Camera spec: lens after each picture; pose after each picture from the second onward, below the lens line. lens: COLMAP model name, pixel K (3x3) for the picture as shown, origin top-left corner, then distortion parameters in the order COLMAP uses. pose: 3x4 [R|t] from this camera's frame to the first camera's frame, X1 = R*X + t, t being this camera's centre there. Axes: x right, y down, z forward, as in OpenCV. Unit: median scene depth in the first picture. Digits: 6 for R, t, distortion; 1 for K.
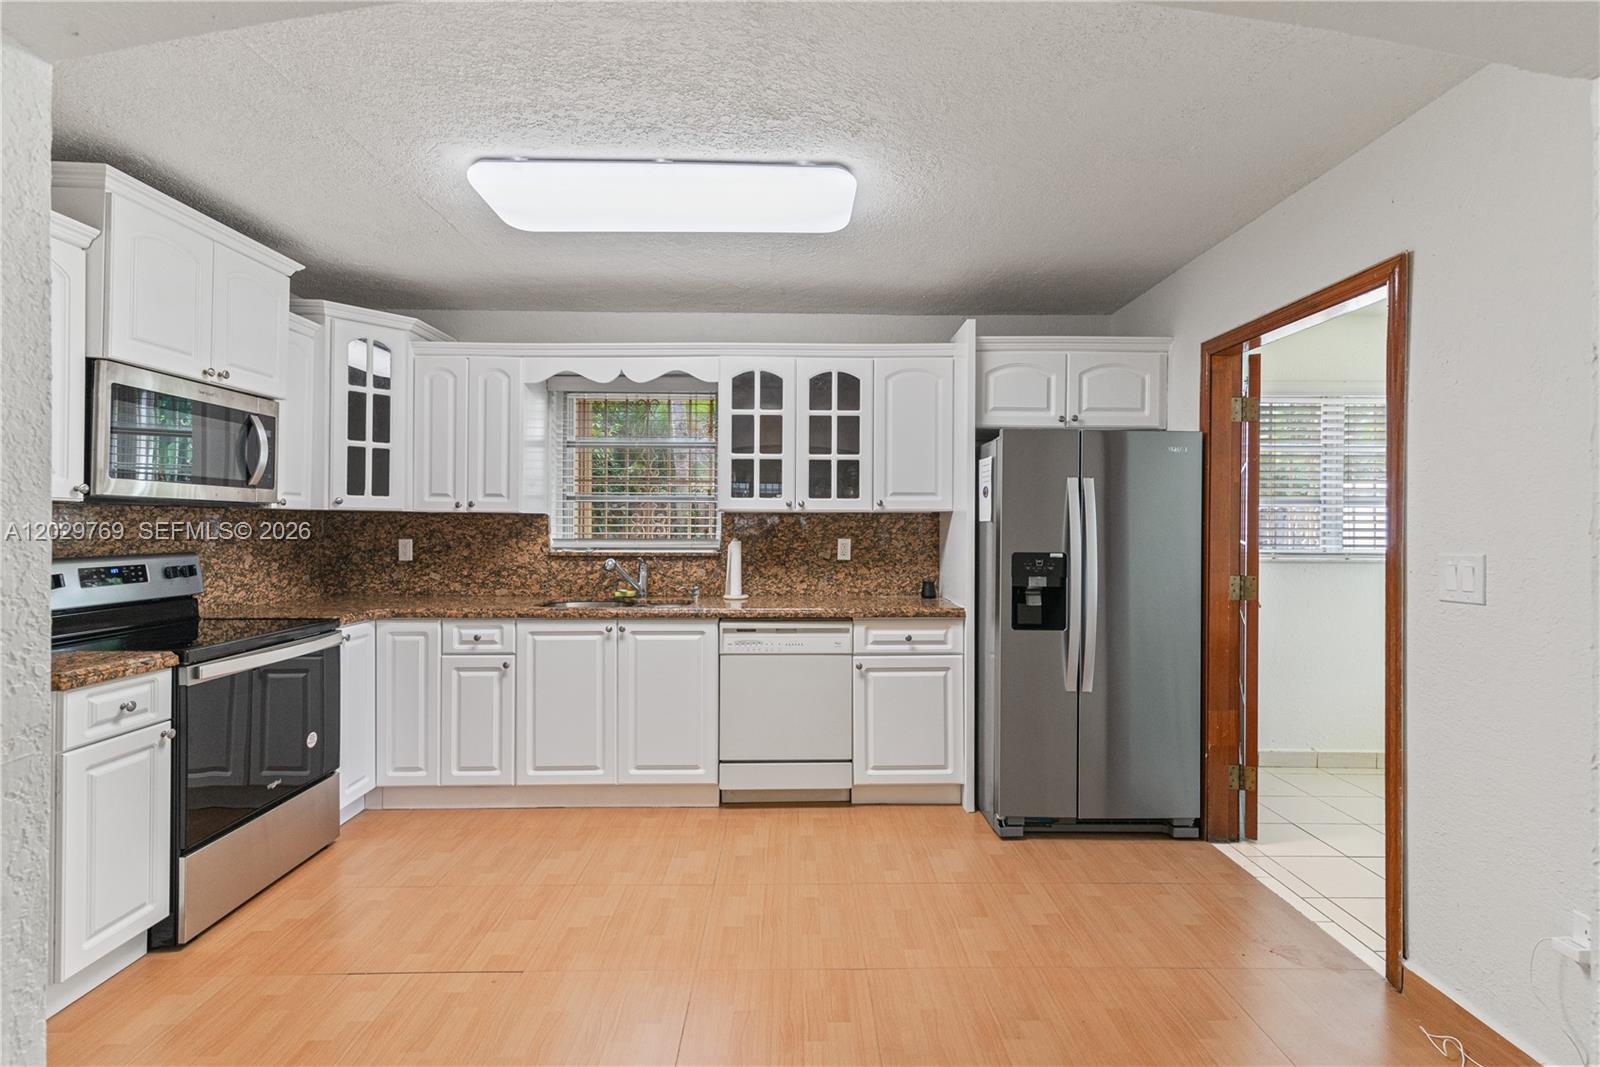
lens RADIAL K [[752.2, 0, 804.2], [0, 752.2, 520.0], [0, 0, 1]] dist [0.020682, 0.000786]
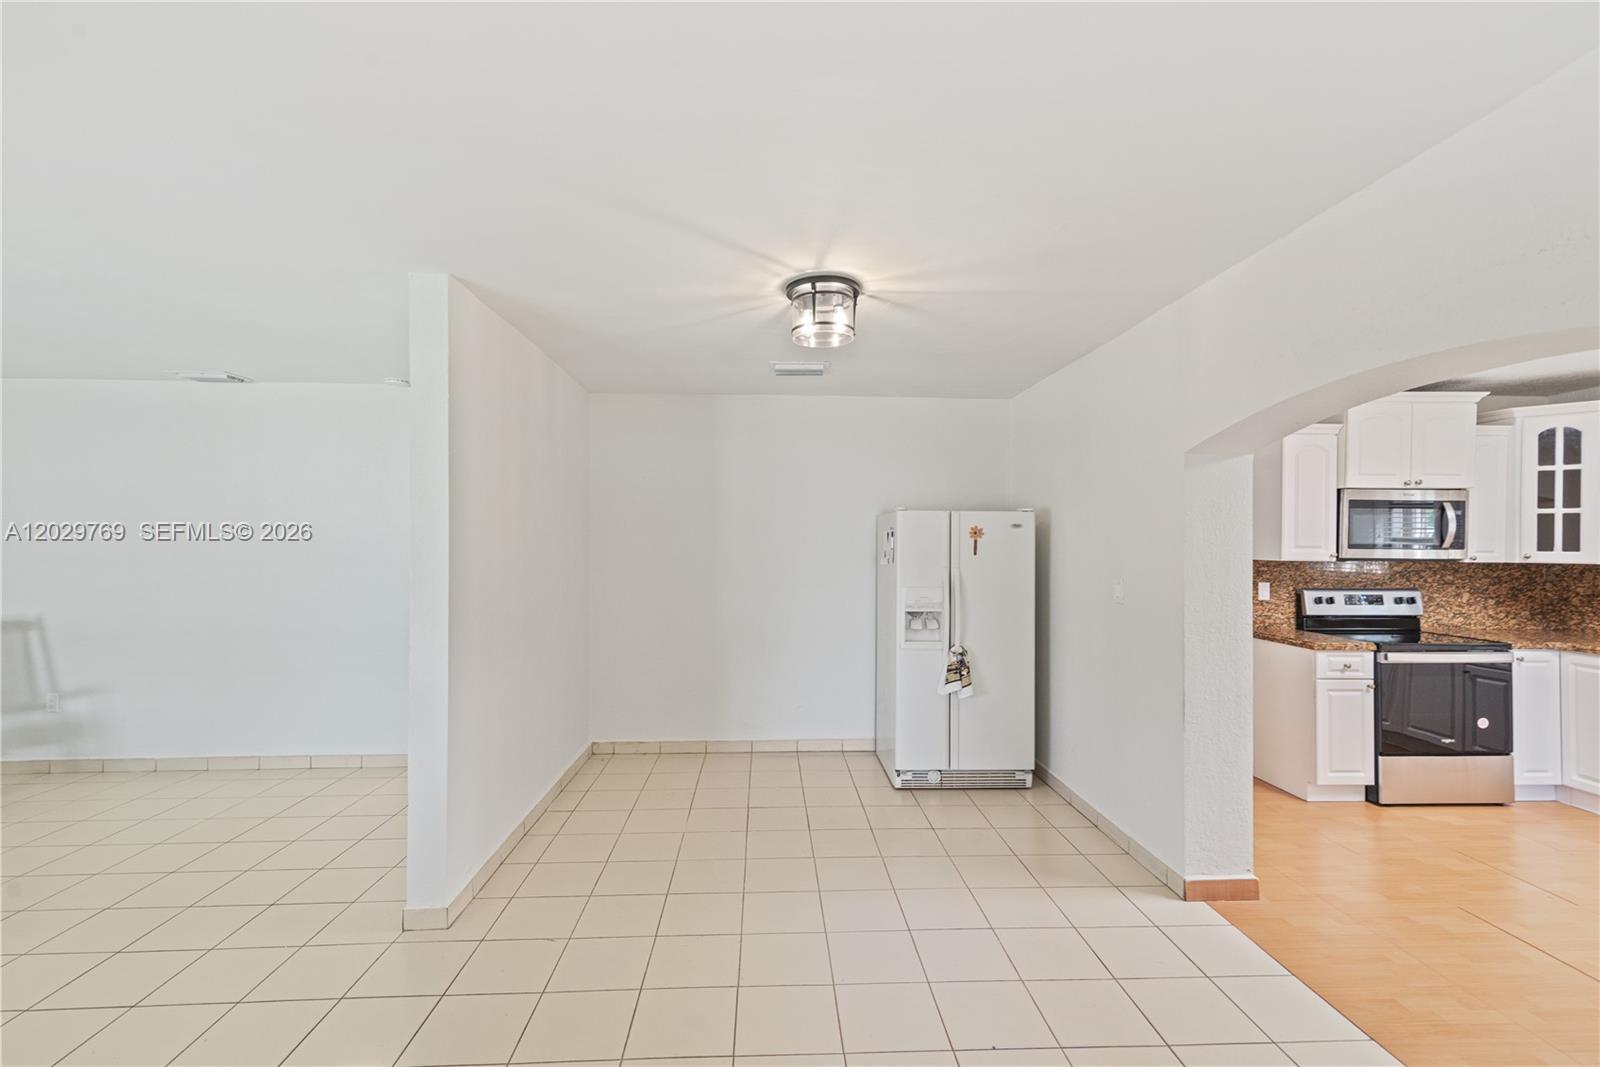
lens RADIAL K [[752.2, 0, 805.8], [0, 752.2, 538.0], [0, 0, 1]] dist [0.020682, 0.000786]
pose [[0.058028, -0.006198, -0.998296, 0.628738], [-0.002236, 0.999977, -0.006338, -0.045092], [0.998312, 0.002600, 0.058012, -0.322046]]
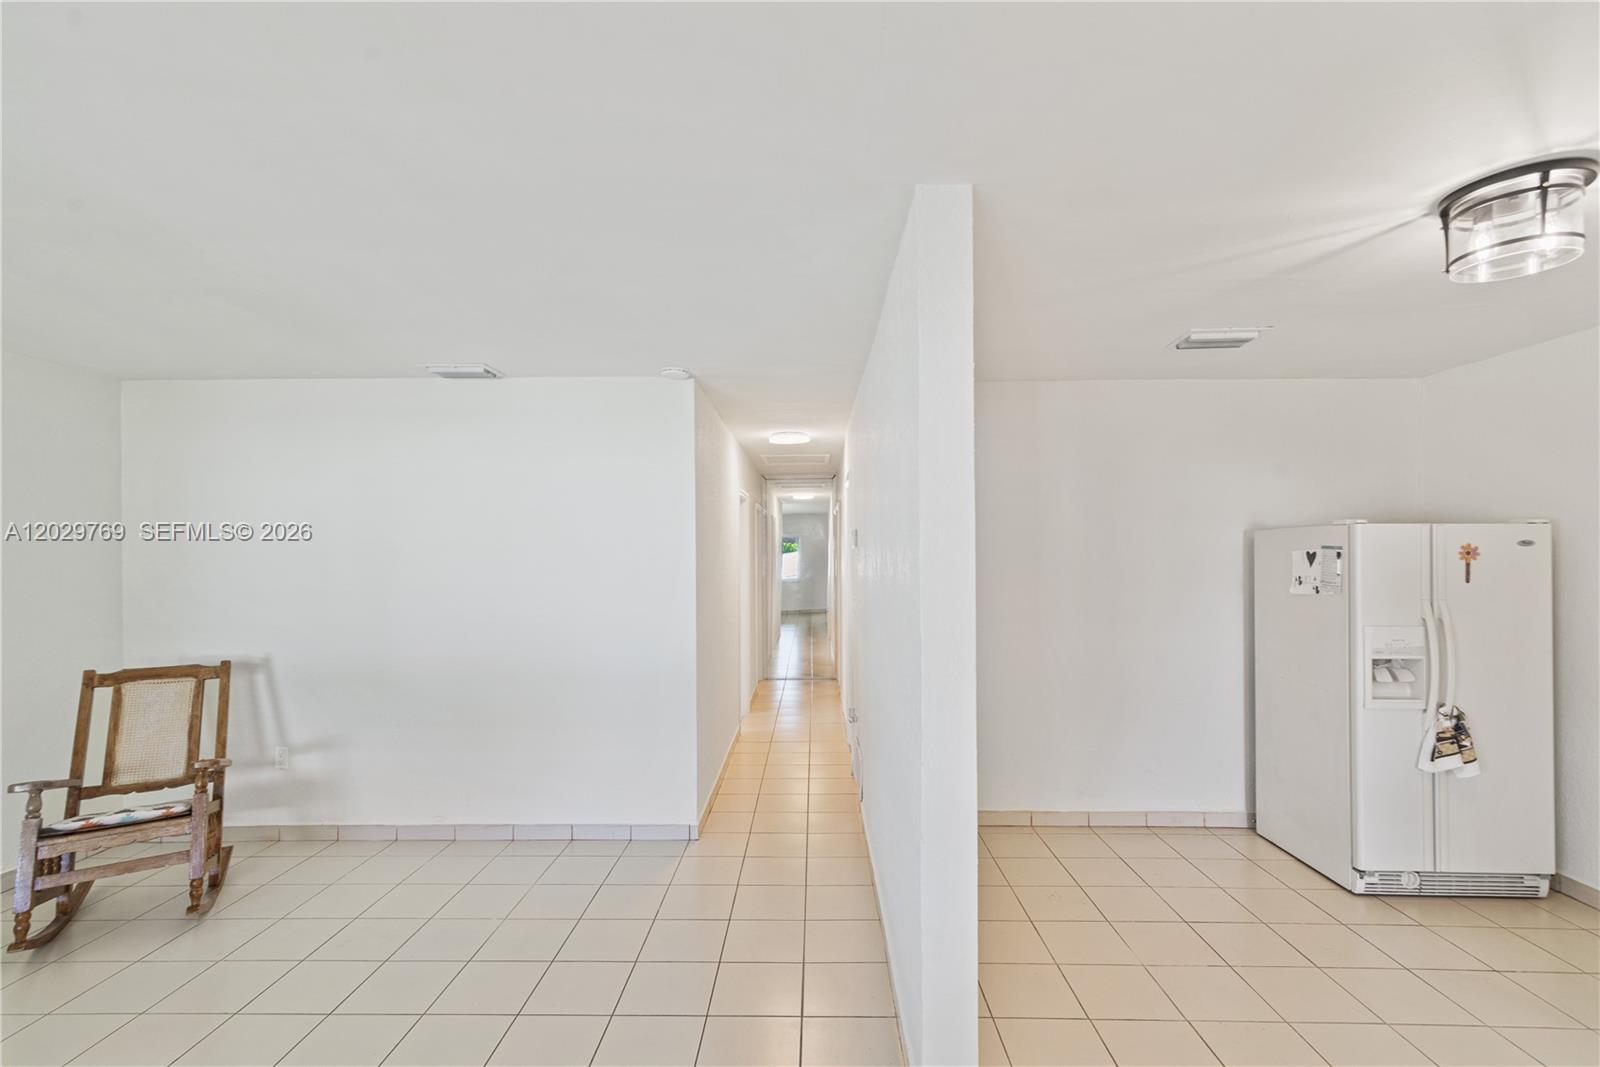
lens RADIAL K [[752.2, 0, 827.3], [0, 752.2, 553.9], [0, 0, 1]] dist [0.020682, 0.000786]
pose [[0.000965, -0.006295, -0.999980, 0.328690], [0.003436, 0.999974, -0.006292, -0.058500], [0.999994, -0.003429, 0.000987, -0.773265]]
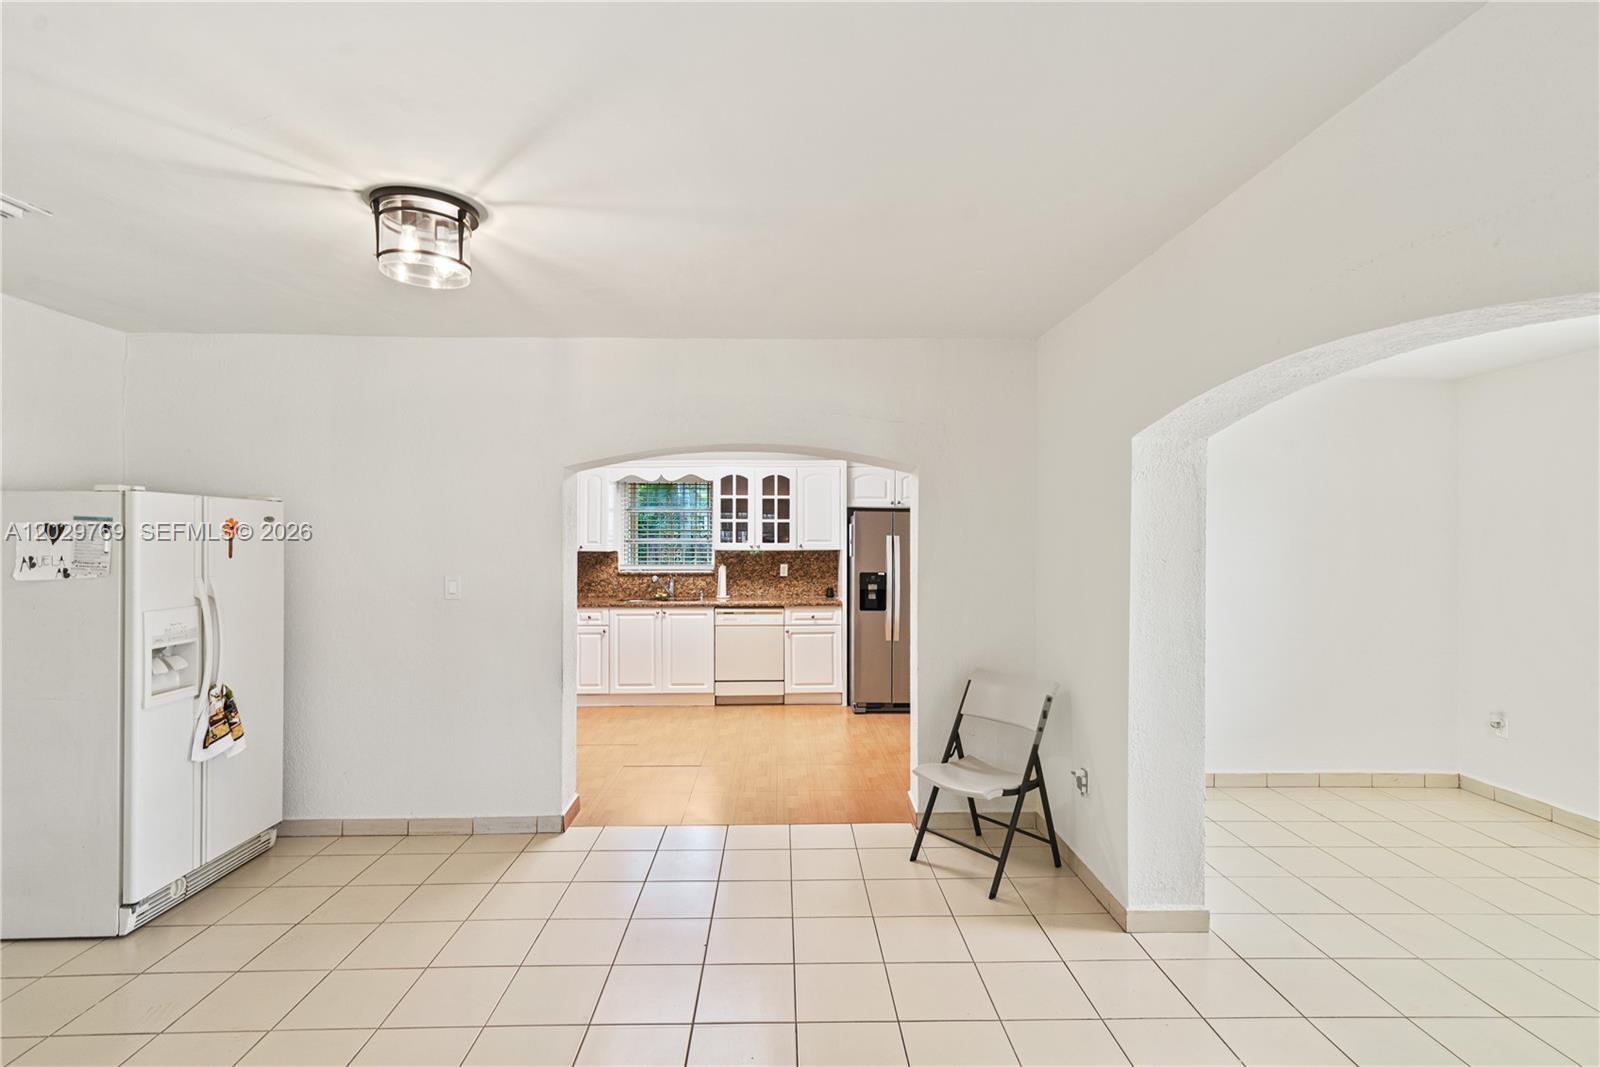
lens RADIAL K [[752.2, 0, 775.1], [0, 752.2, 532.1], [0, 0, 1]] dist [0.020682, 0.000786]
pose [[0.999994, -0.002677, -0.002314, 0.045003], [0.002668, 0.999989, -0.003776, -0.052089], [0.002324, 0.003770, 0.999990, -0.914220]]
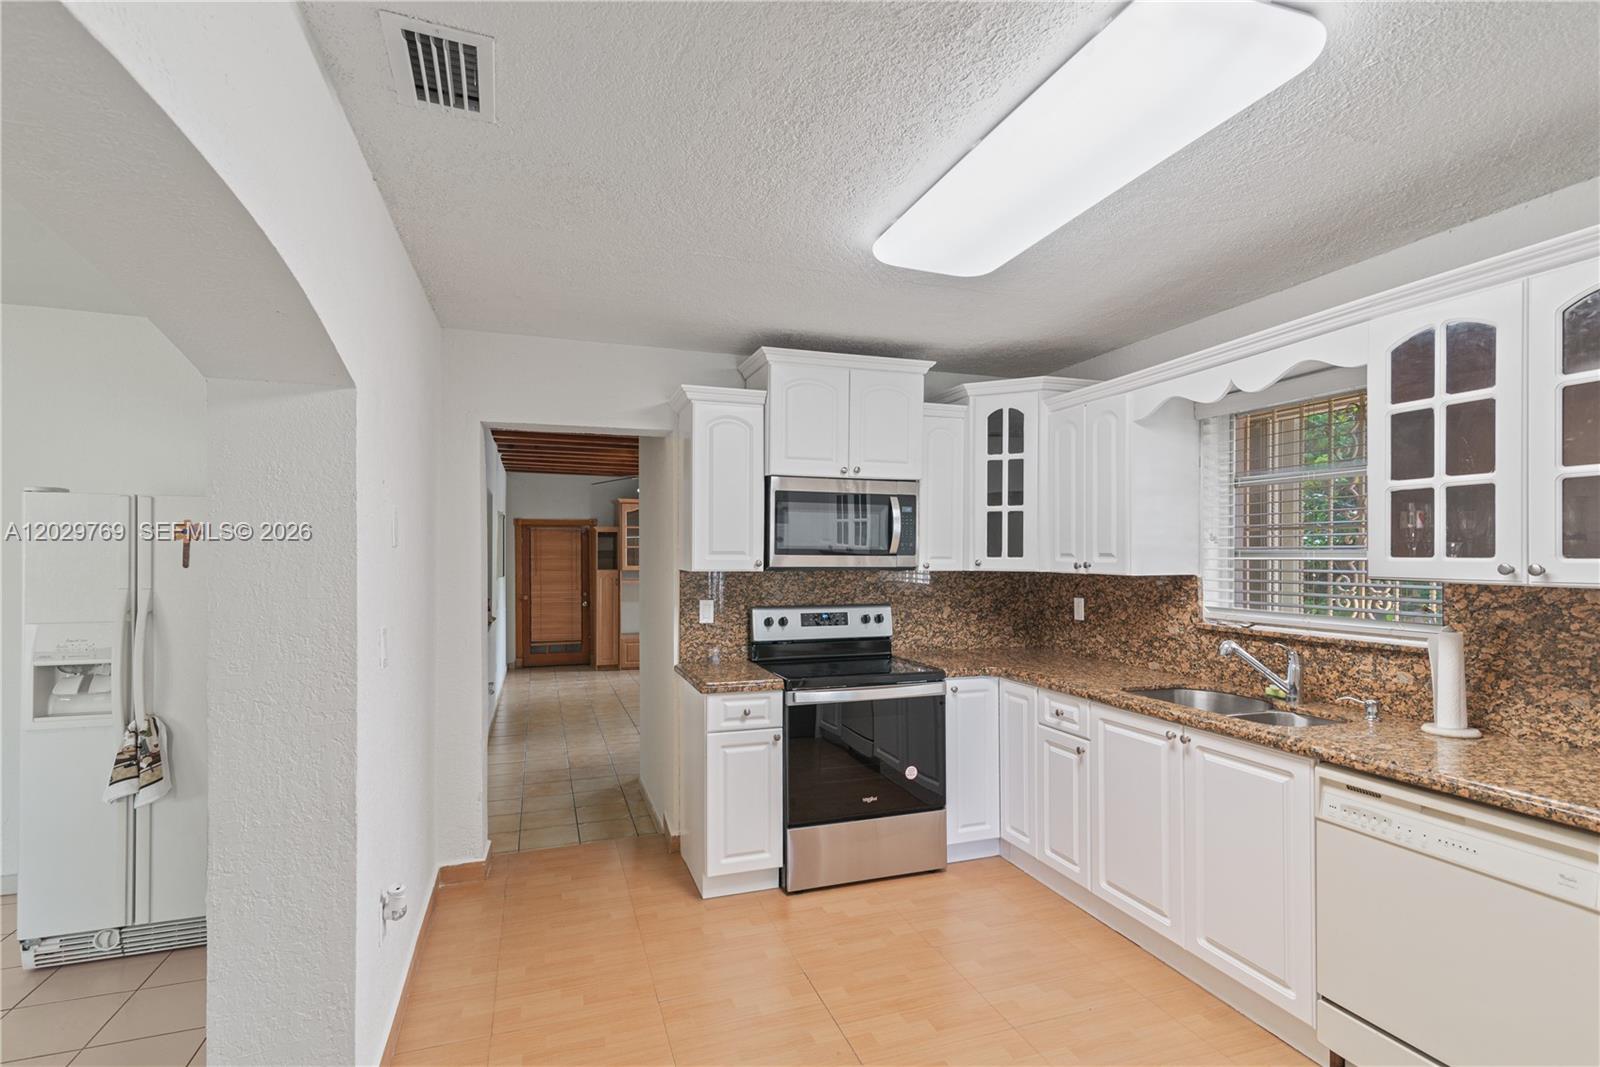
lens RADIAL K [[752.2, 0, 815.9], [0, 752.2, 554.6], [0, 0, 1]] dist [0.020682, 0.000786]
pose [[0.323865, -0.006064, -0.946084, 0.335047], [0.004148, 0.999979, -0.004989, -0.032503], [0.946094, -0.002309, 0.323883, 0.411613]]
